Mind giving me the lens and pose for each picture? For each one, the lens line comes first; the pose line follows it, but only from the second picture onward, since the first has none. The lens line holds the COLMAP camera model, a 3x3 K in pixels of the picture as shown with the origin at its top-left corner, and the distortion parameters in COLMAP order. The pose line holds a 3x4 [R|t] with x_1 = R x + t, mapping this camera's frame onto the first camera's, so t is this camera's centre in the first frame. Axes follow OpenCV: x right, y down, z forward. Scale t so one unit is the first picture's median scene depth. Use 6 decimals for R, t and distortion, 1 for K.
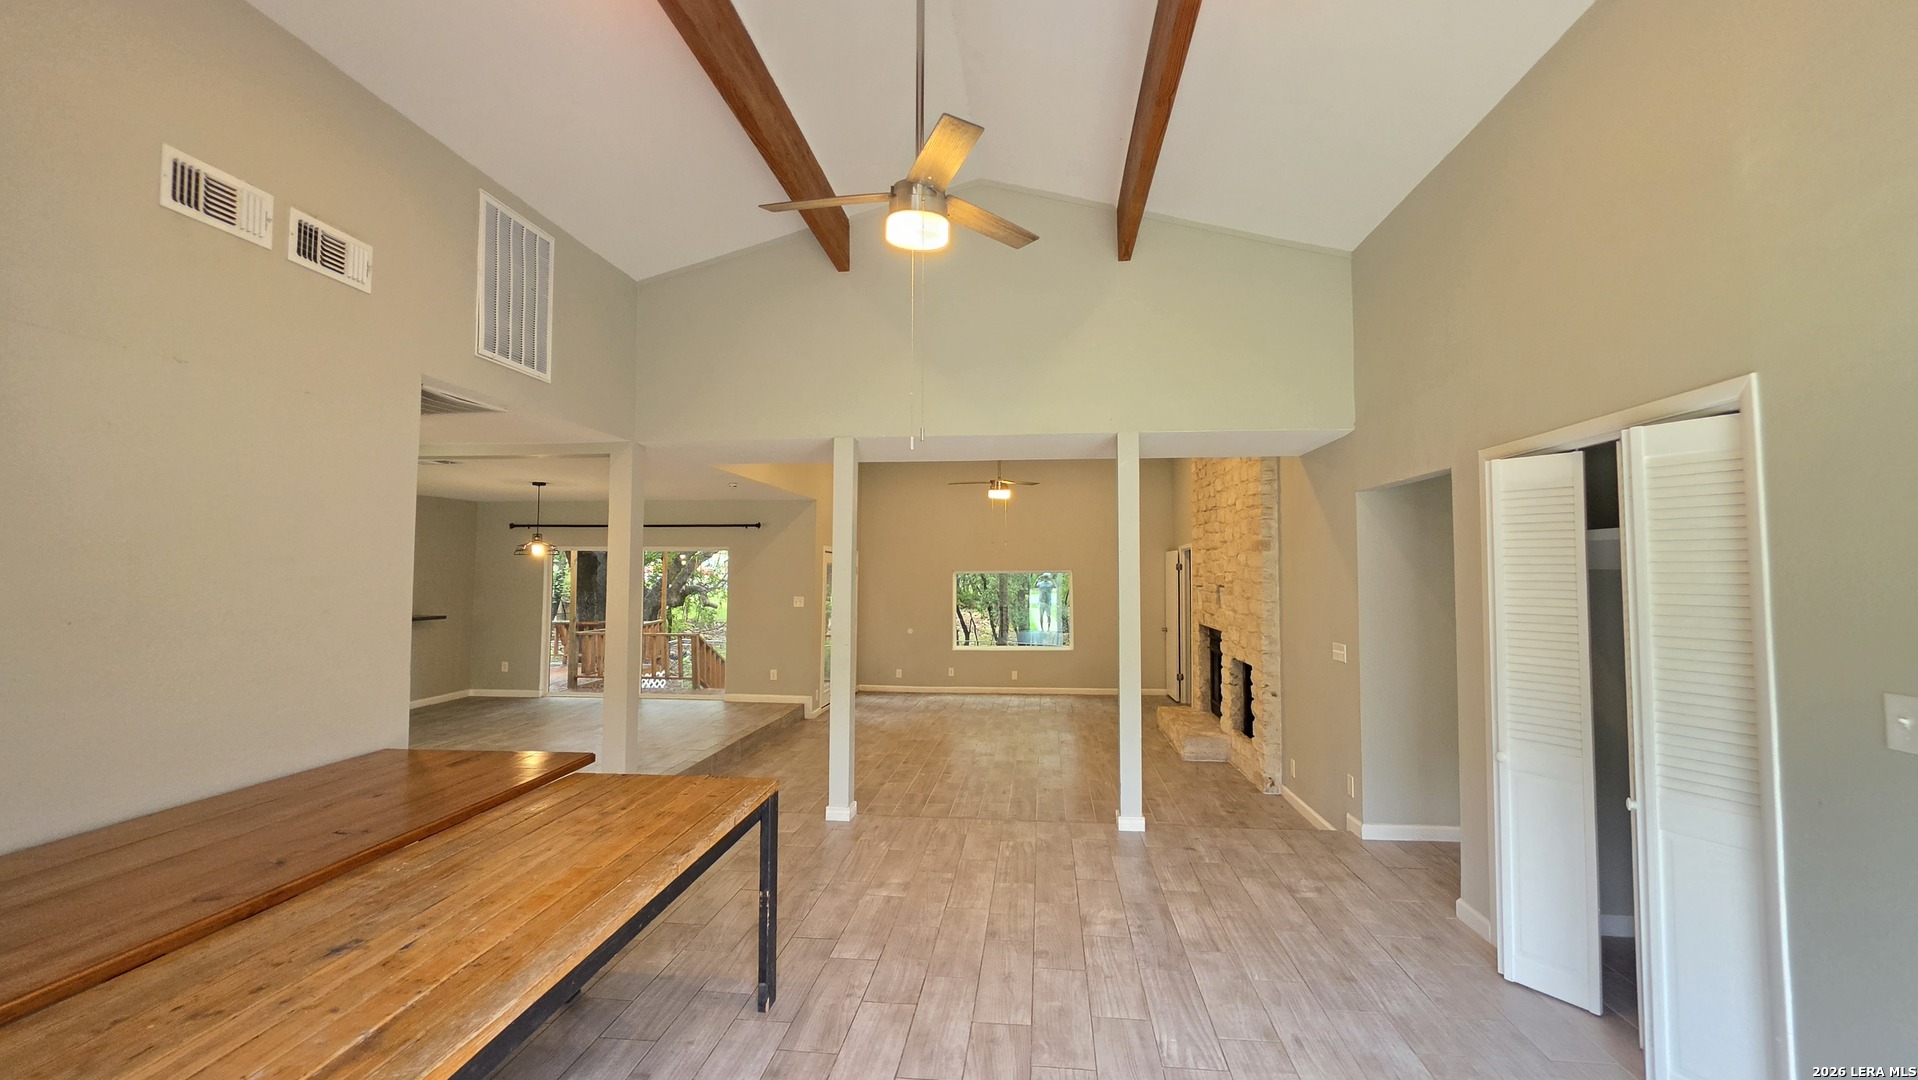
lens RADIAL K [[772.4, 0, 961.6], [0, 772.4, 538.5], [0, 0, 1]] dist [-0.004271, 0.000077]
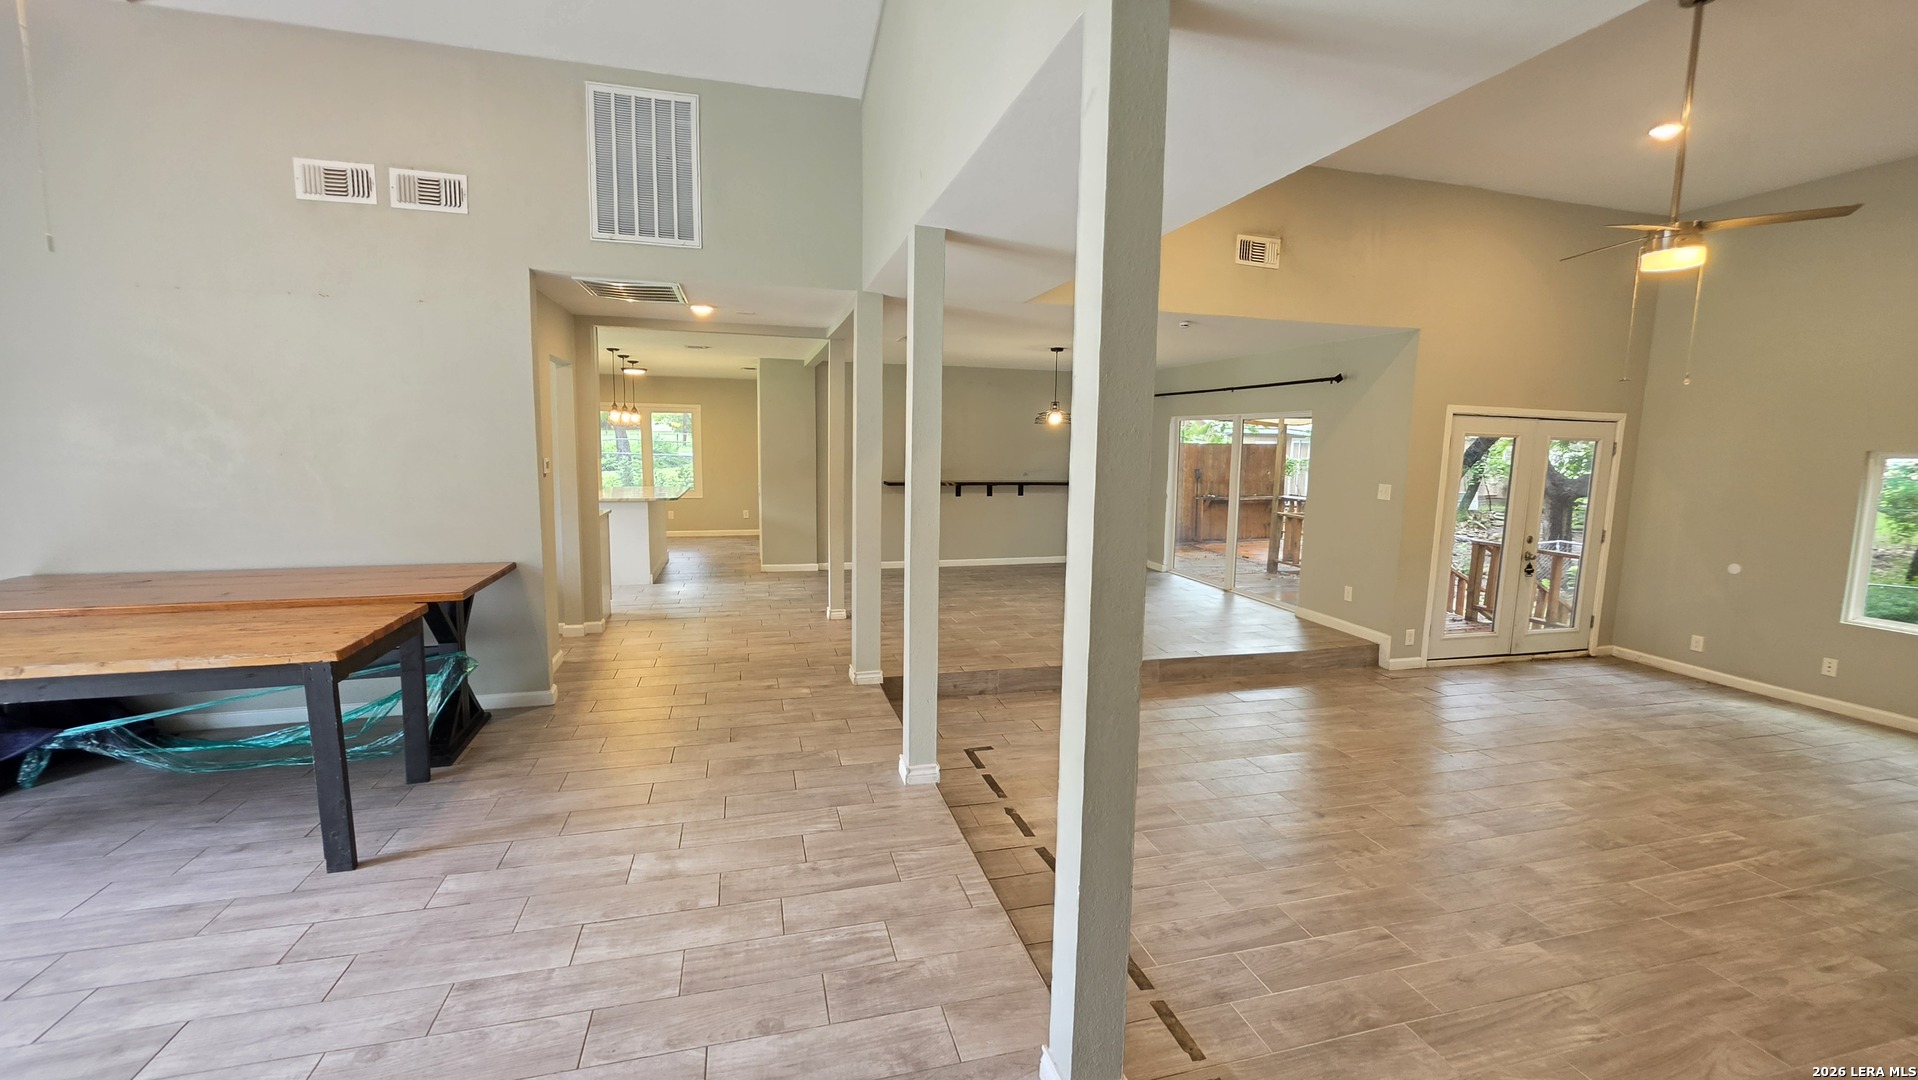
lens RADIAL K [[772.4, 0, 959.6], [0, 772.4, 538.6], [0, 0, 1]] dist [-0.004271, 0.000077]
pose [[0.365819, 0.120986, -0.922788, 0.608777], [0.023867, 0.989969, 0.139256, 0.047684], [0.930380, -0.072967, 0.359262, 0.963520]]
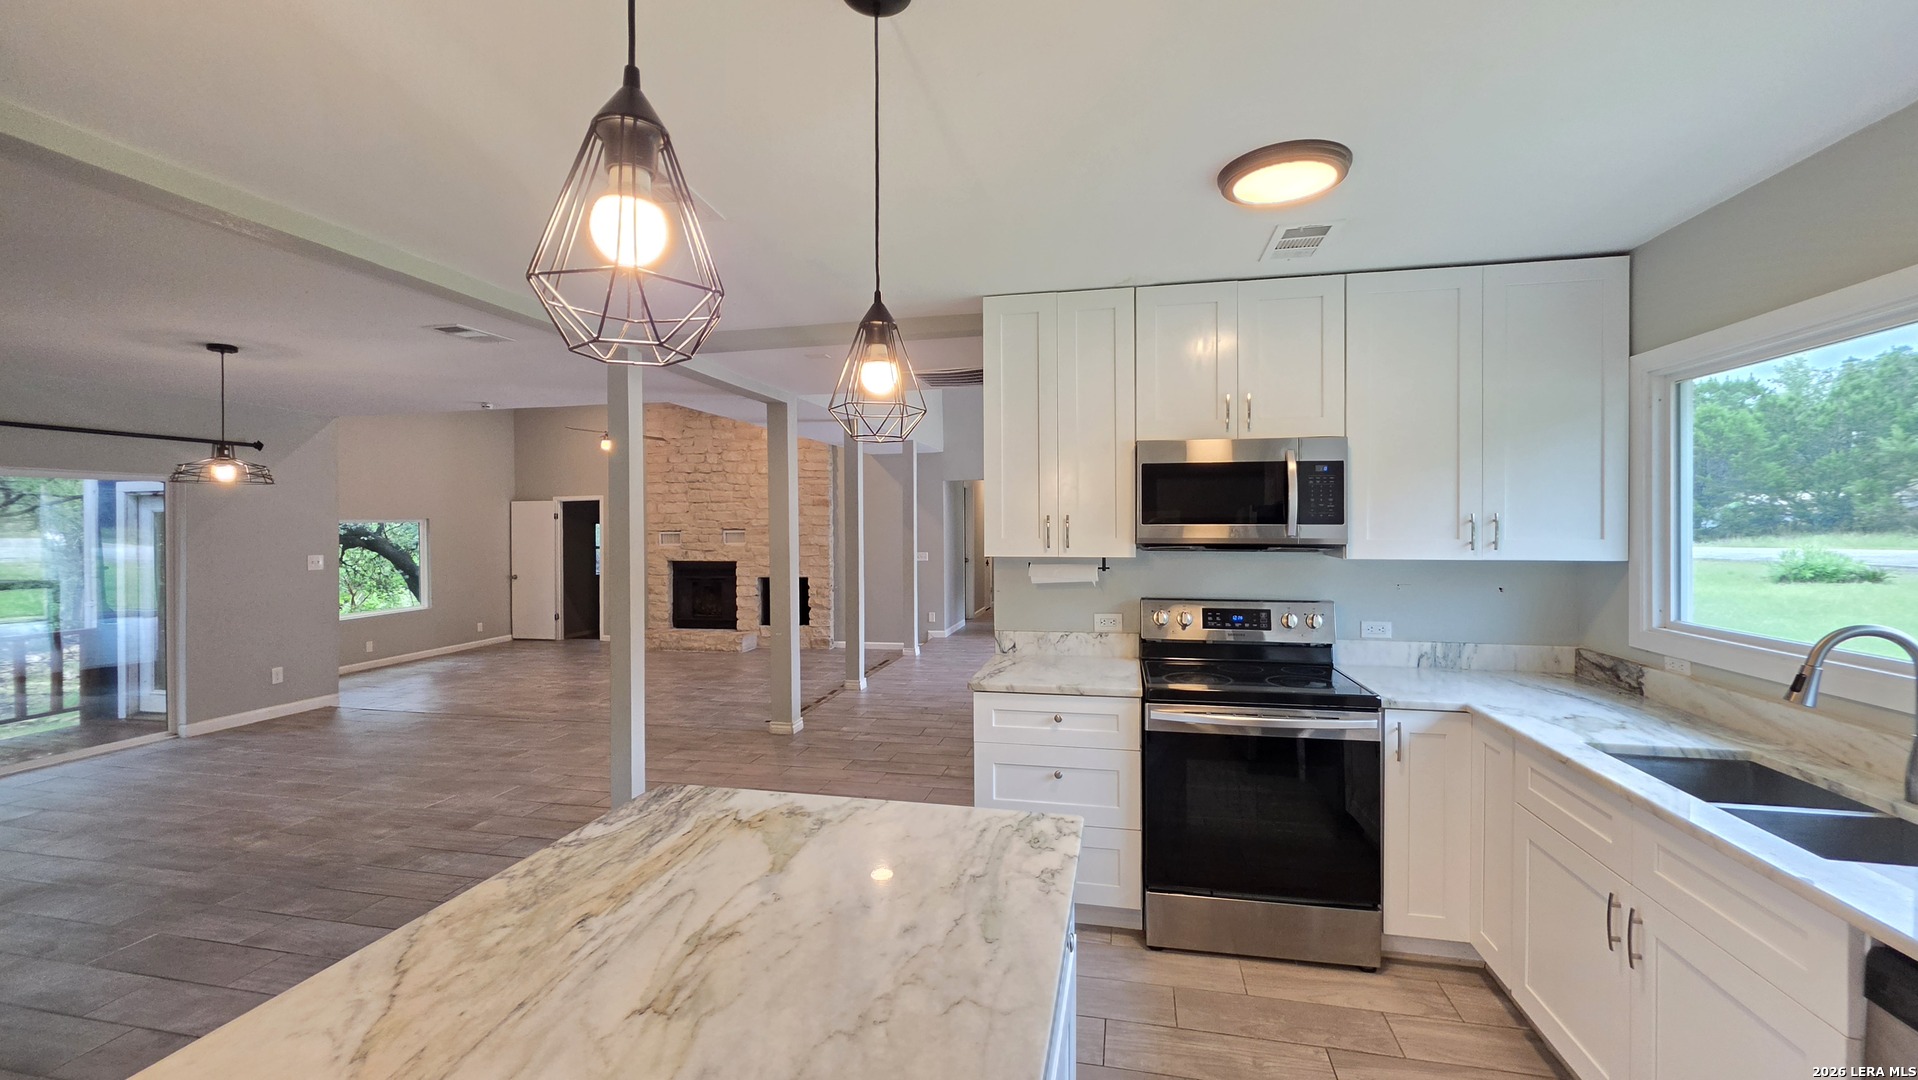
lens RADIAL K [[772.4, 0, 959.2], [0, 772.4, 535.0], [0, 0, 1]] dist [-0.004271, 0.000077]
pose [[0.120131, -0.008029, 0.992726, -1.873819], [-0.040091, 0.999112, 0.012932, 0.058647], [-0.991948, -0.041353, 0.119702, 0.795734]]
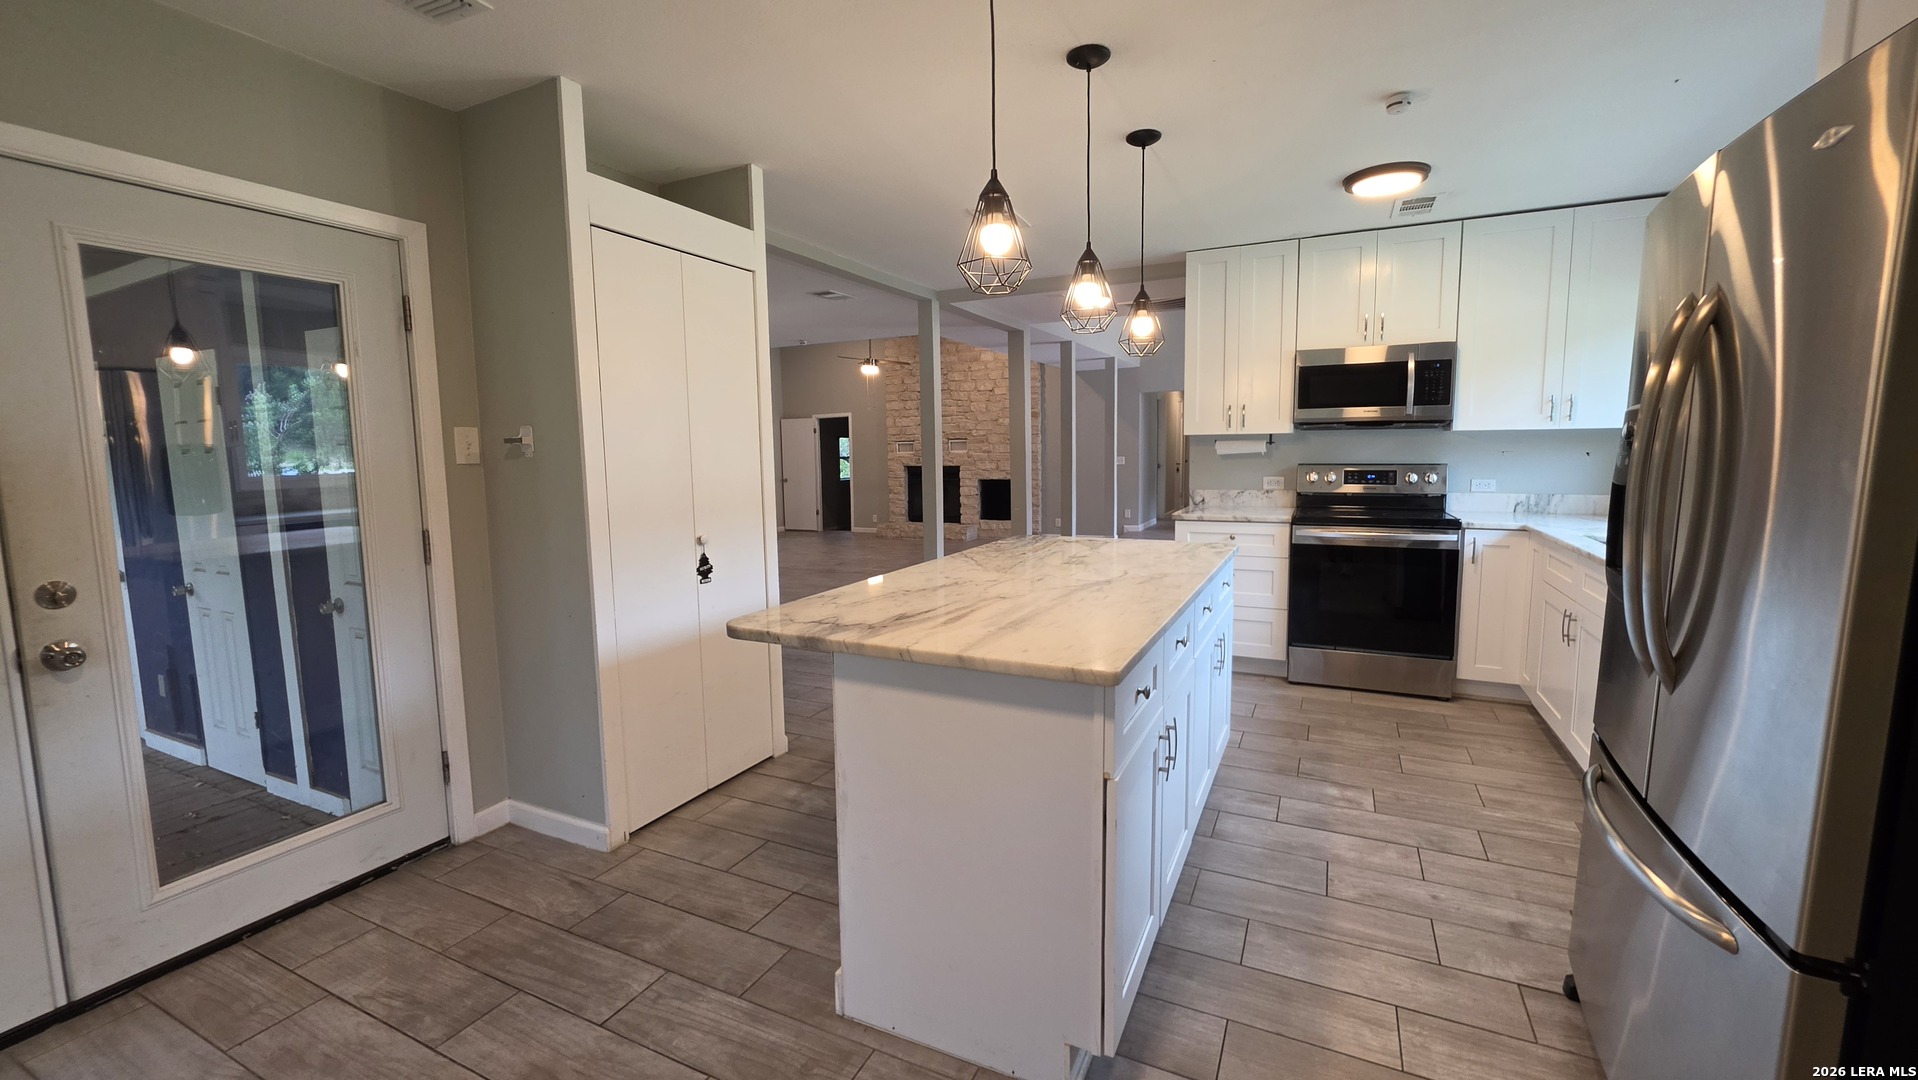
lens RADIAL K [[772.4, 0, 960.8], [0, 772.4, 536.4], [0, 0, 1]] dist [-0.004271, 0.000077]
pose [[0.345361, -0.106889, 0.932363, -2.277831], [-0.027948, 0.991881, 0.124064, 0.104577], [-0.938054, -0.068905, 0.339569, 0.775013]]
